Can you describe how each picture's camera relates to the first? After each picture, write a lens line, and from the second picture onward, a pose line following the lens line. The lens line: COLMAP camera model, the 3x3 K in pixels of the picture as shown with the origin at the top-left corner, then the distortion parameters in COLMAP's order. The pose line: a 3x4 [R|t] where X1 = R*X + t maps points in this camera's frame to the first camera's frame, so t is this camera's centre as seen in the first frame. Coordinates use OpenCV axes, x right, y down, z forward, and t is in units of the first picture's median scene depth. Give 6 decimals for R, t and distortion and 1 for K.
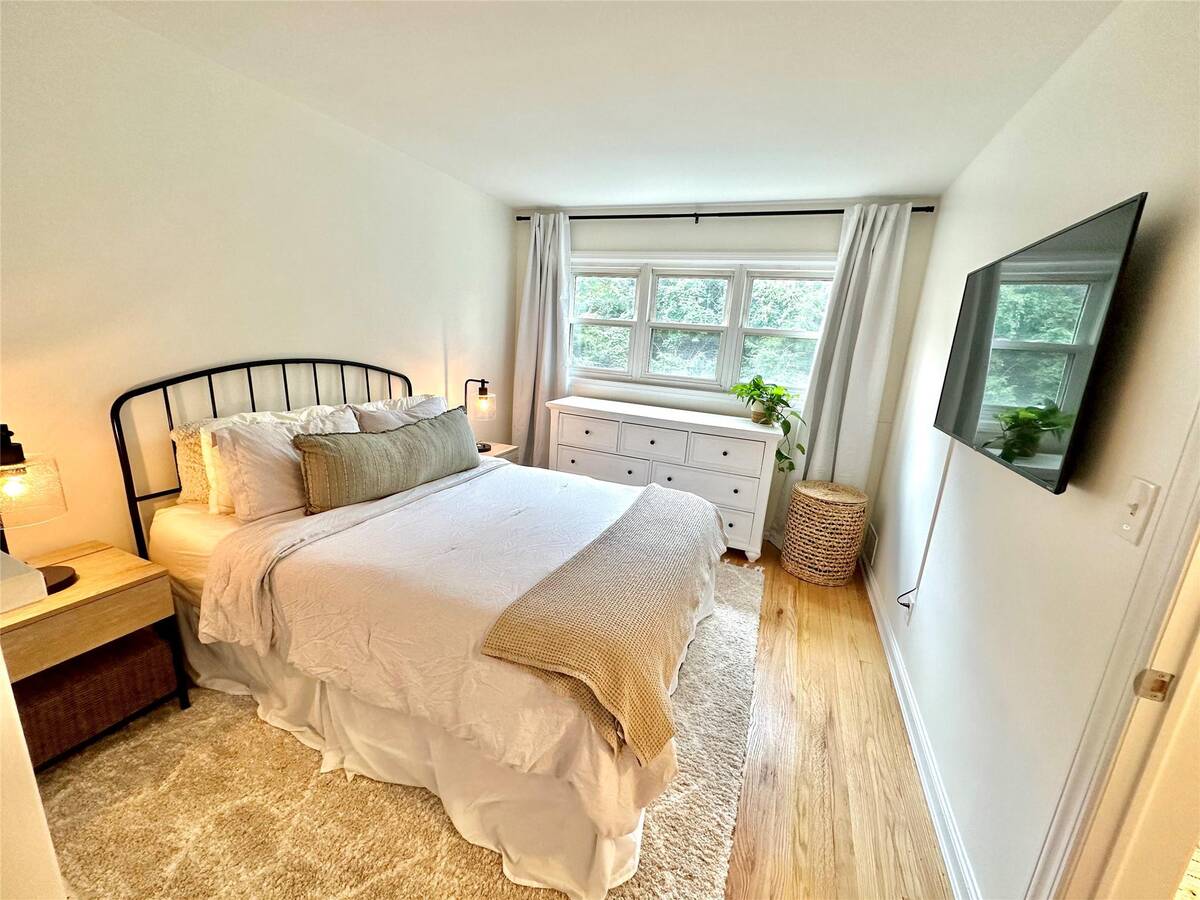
lens RADIAL K [[479.4, 0, 603.2], [0, 479.4, 452.7], [0, 0, 1]] dist [-0.001163, 0.000542]
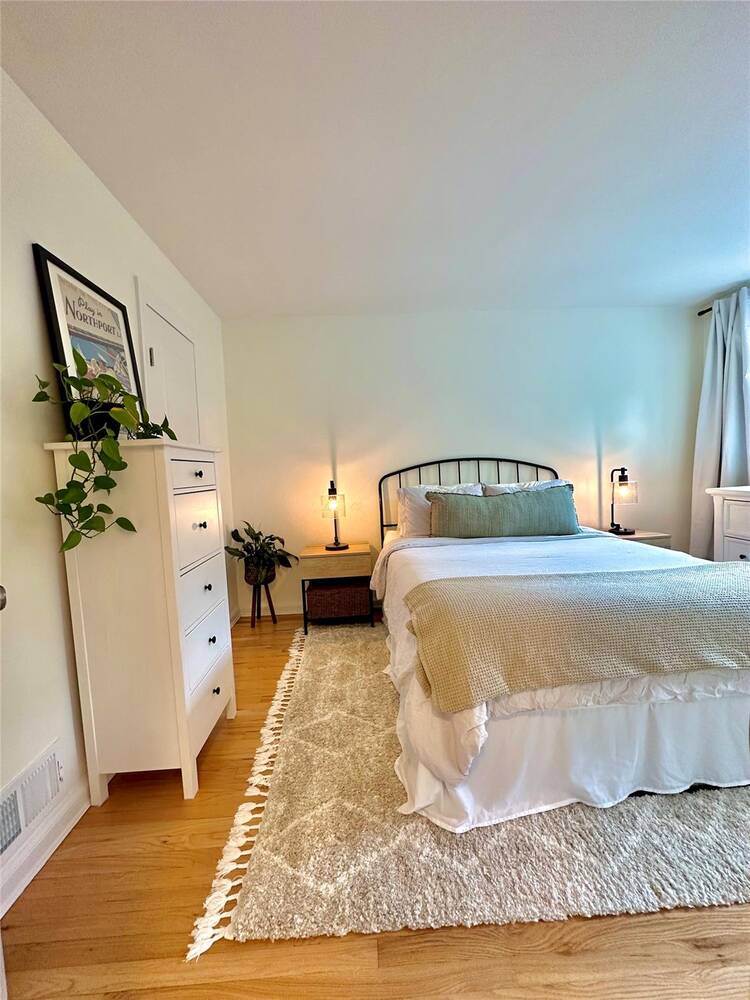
lens RADIAL K [[399.5, 0, 375.7], [0, 399.5, 502.5], [0, 0, 1]] dist [-0.001163, 0.000542]
pose [[0.421911, -0.018462, -0.906449, 0.487490], [-0.142647, 0.985988, -0.086478, 0.123644], [0.895345, 0.165789, 0.413366, 0.179819]]
